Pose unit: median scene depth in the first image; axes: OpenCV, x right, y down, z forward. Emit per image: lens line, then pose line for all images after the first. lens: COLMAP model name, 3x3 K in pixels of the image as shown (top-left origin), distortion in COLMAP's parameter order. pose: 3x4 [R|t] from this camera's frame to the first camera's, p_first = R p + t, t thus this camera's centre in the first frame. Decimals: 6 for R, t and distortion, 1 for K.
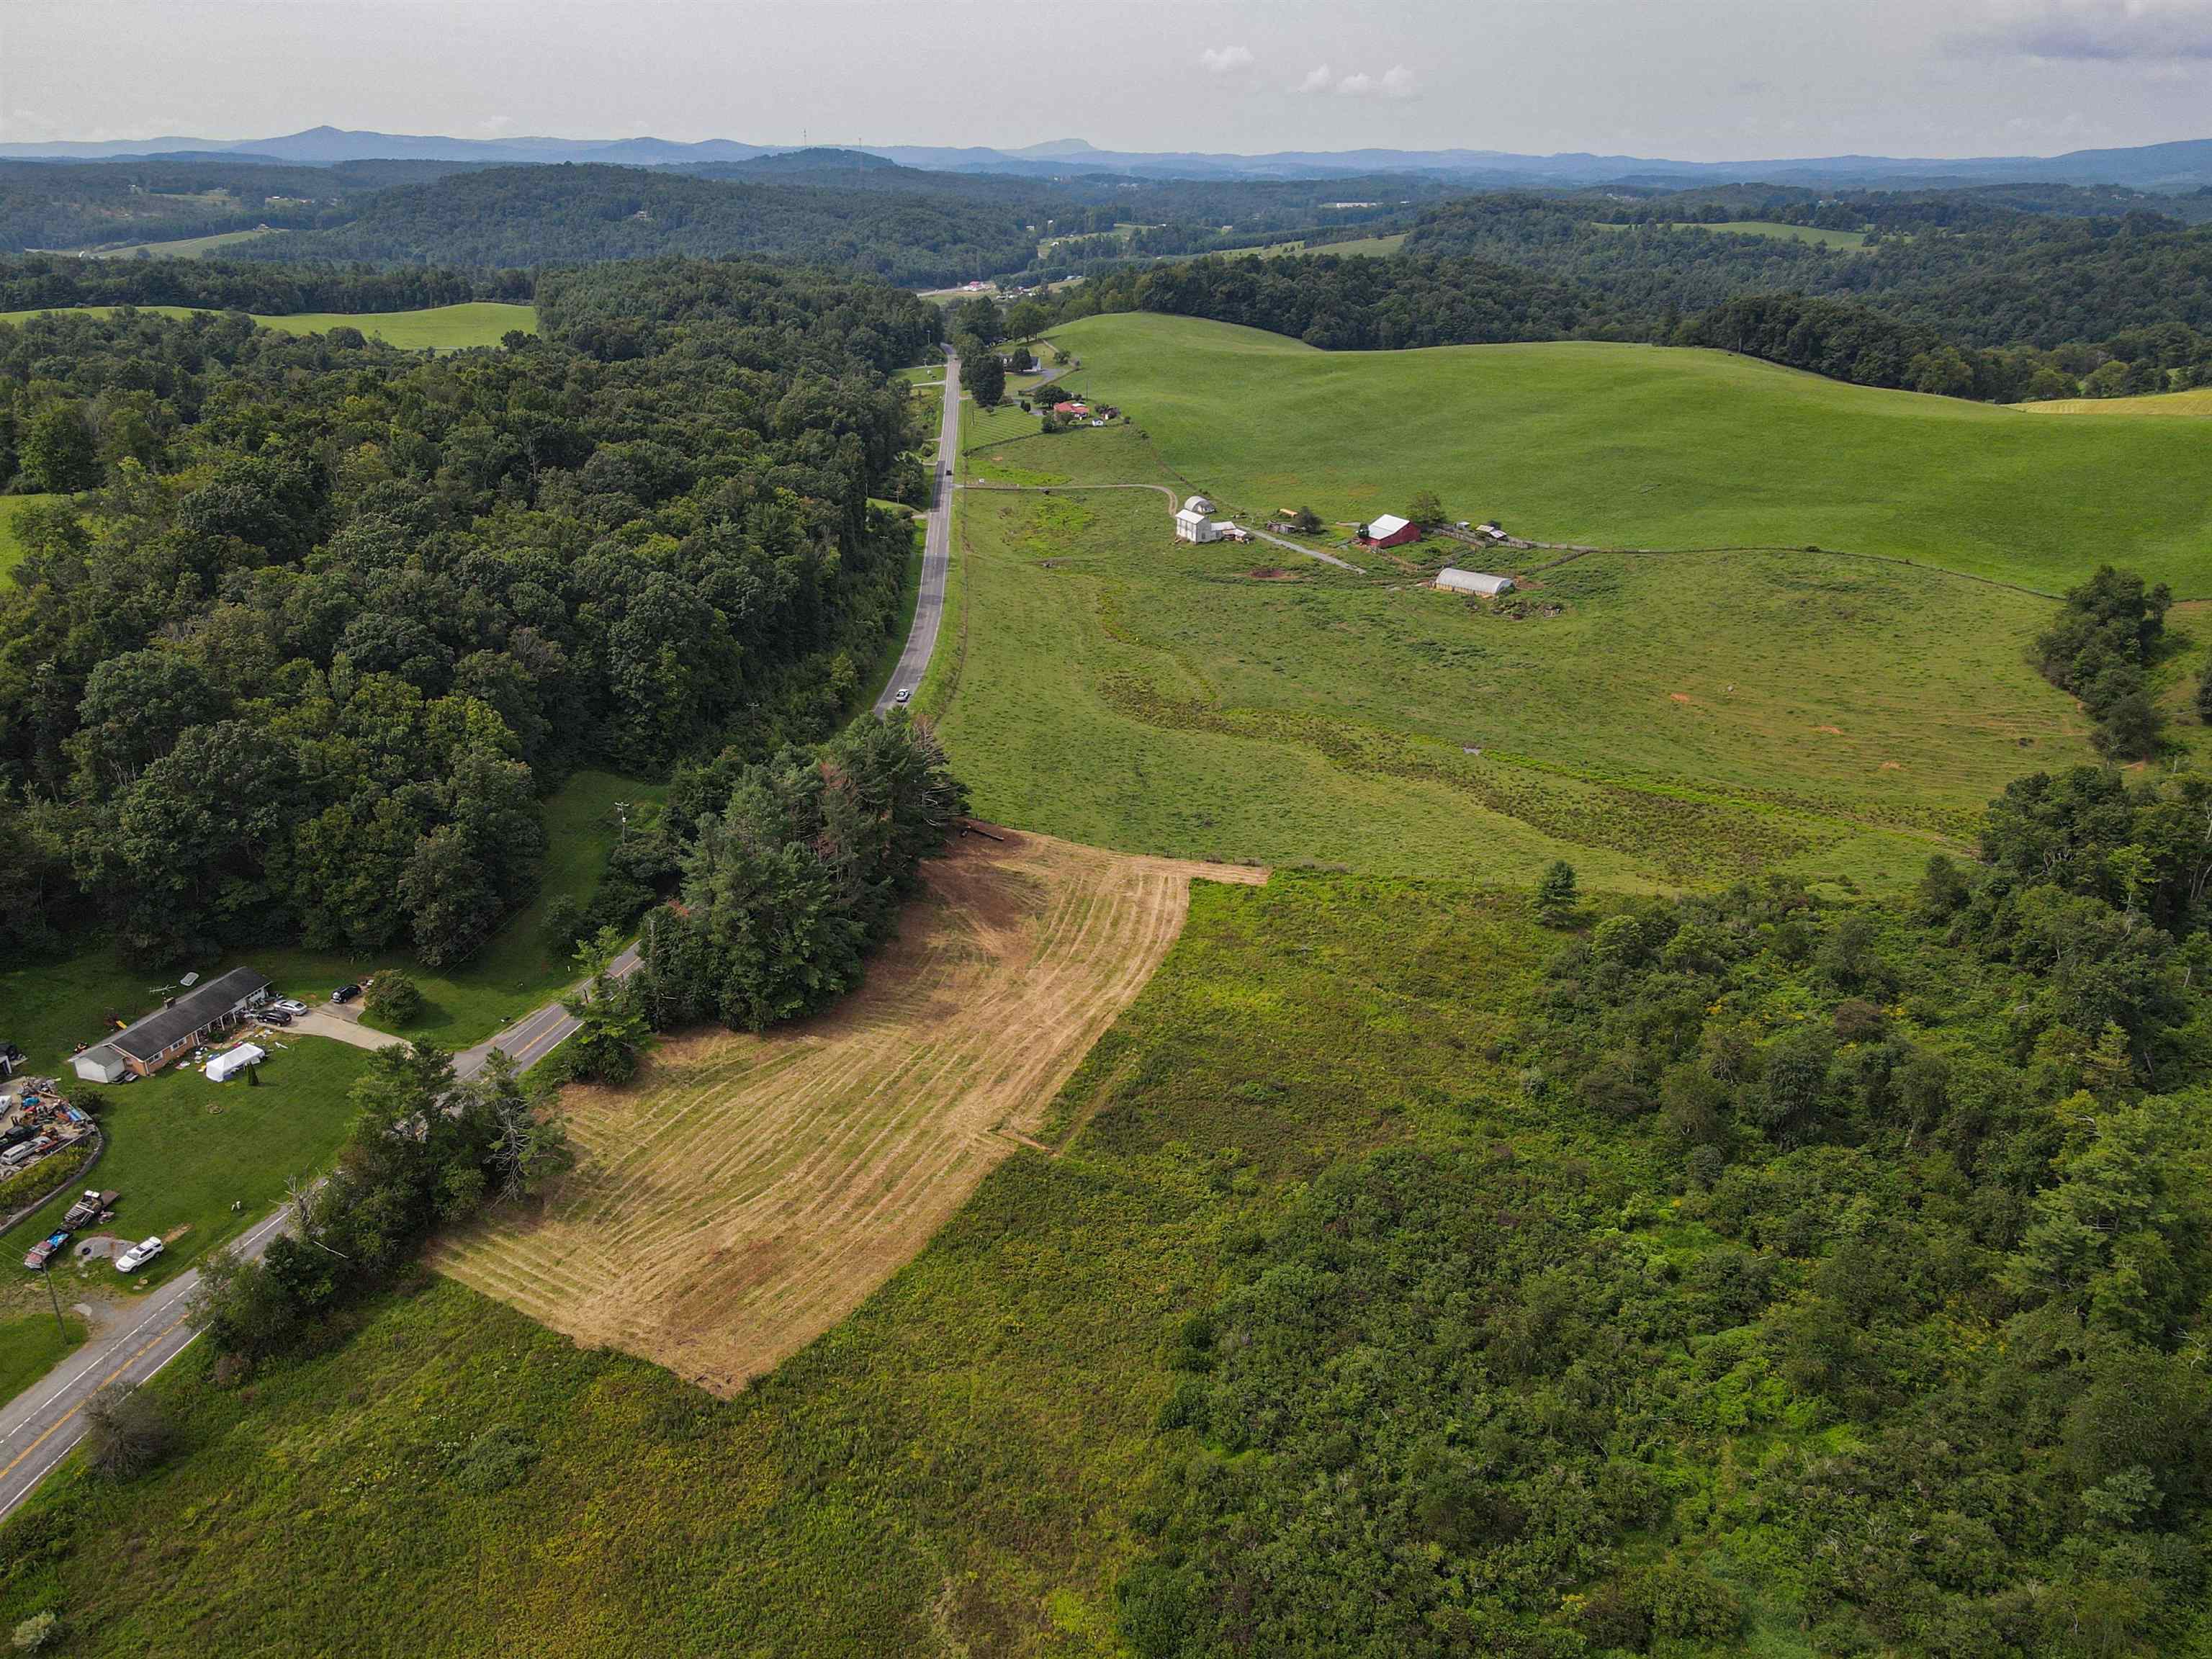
lens RADIAL K [[1619.0, 0, 1103.5], [0, 1619.0, 831.6], [0, 0, 1]] dist [0.004539, 0.030969]
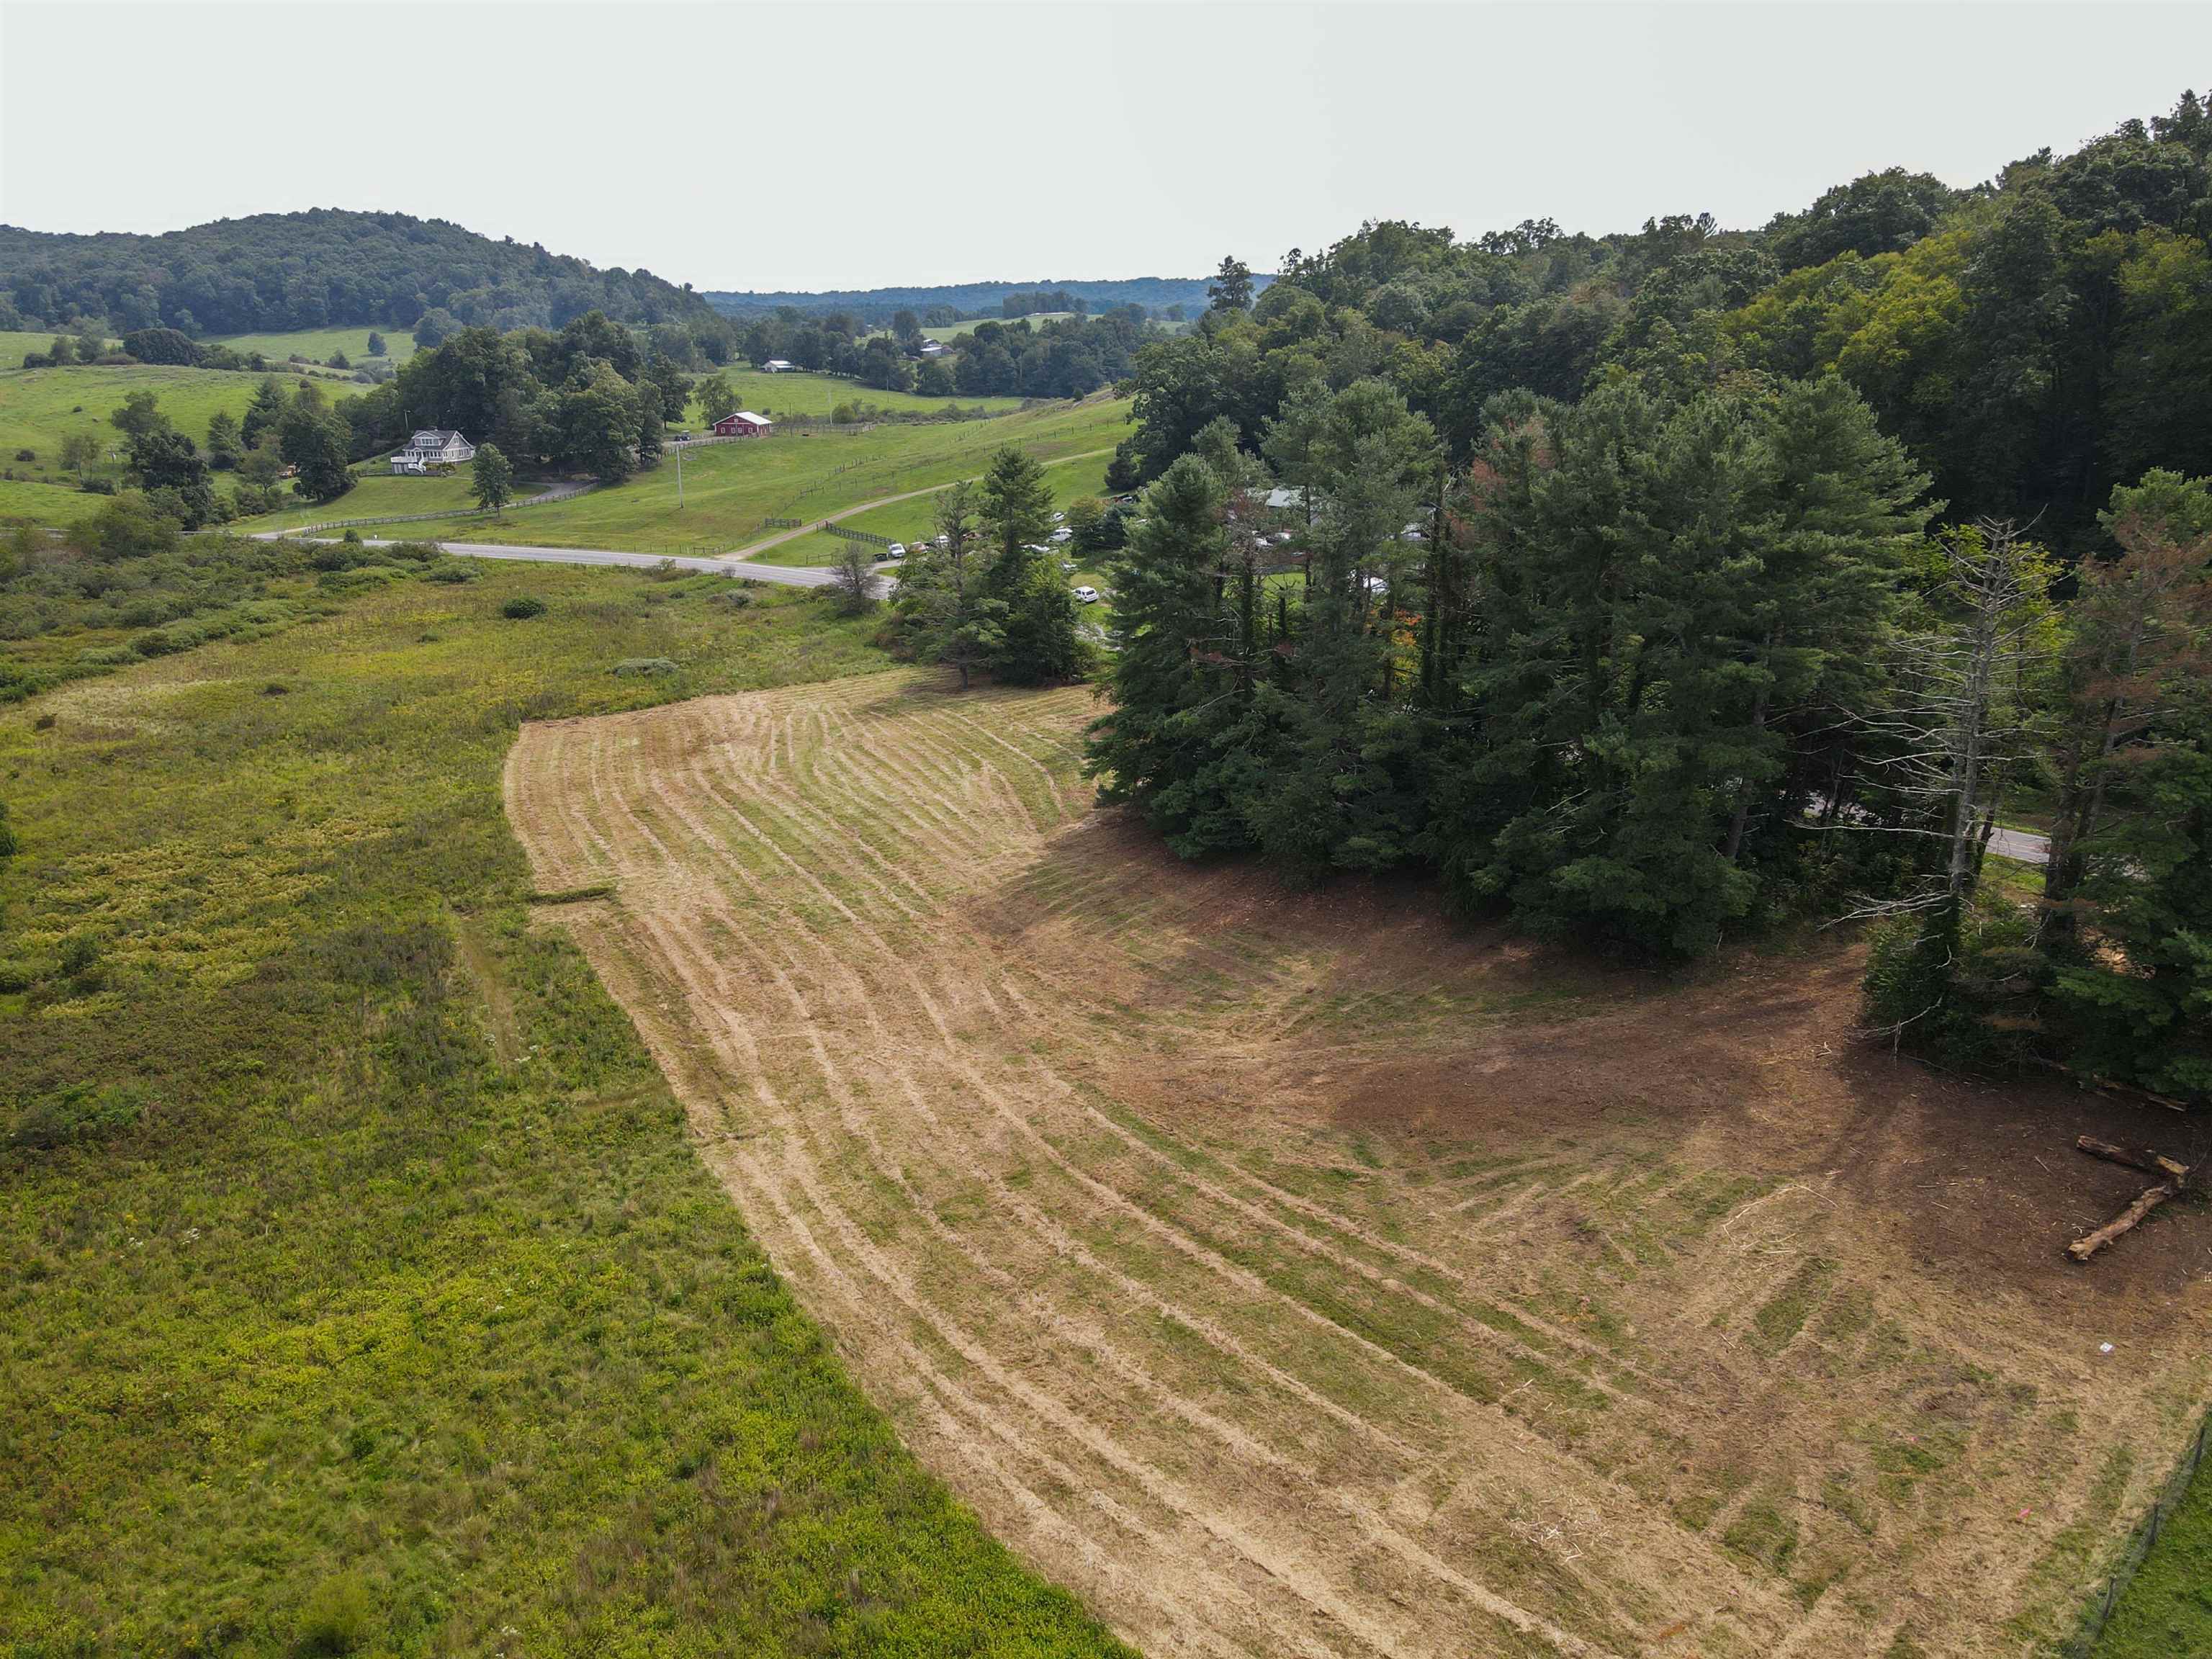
lens RADIAL K [[1619.0, 0, 1103.5], [0, 1619.0, 831.6], [0, 0, 1]] dist [0.004539, 0.030969]
pose [[-0.644980, 0.220515, -0.731692, 0.207305], [-0.292991, 0.812942, 0.503271, -0.142493], [0.705802, 0.538979, -0.459723, 1.326673]]
